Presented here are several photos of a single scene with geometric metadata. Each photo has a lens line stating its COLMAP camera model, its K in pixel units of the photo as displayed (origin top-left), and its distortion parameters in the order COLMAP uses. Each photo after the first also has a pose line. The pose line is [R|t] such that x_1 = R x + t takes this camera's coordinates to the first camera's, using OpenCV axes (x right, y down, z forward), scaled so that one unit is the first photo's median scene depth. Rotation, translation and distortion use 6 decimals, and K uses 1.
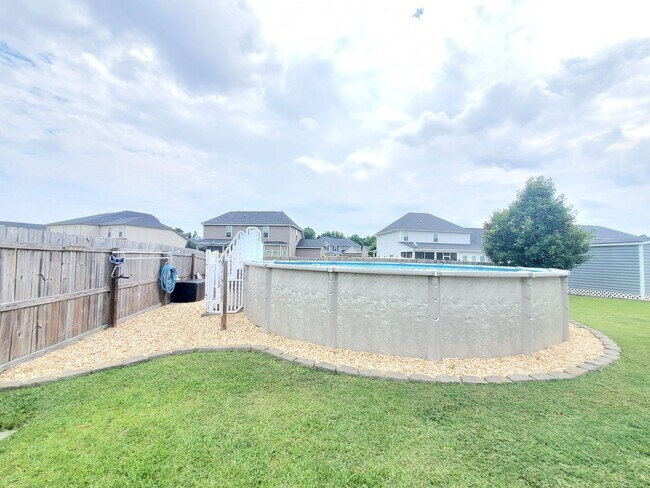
lens RADIAL K [[259.2, 0, 319.9], [0, 259.2, 245.8], [0, 0, 1]] dist [0.001252, -0.000566]
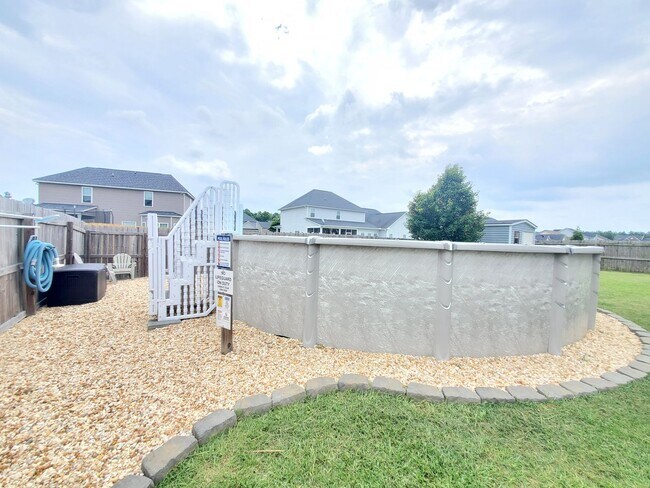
lens RADIAL K [[259.2, 0, 319.9], [0, 259.2, 245.8], [0, 0, 1]] dist [0.001252, -0.000566]
pose [[0.909169, -0.007456, 0.416360, -0.193921], [-0.030960, 0.995862, 0.085438, 0.015015], [-0.415274, -0.090568, 0.905177, 0.189007]]
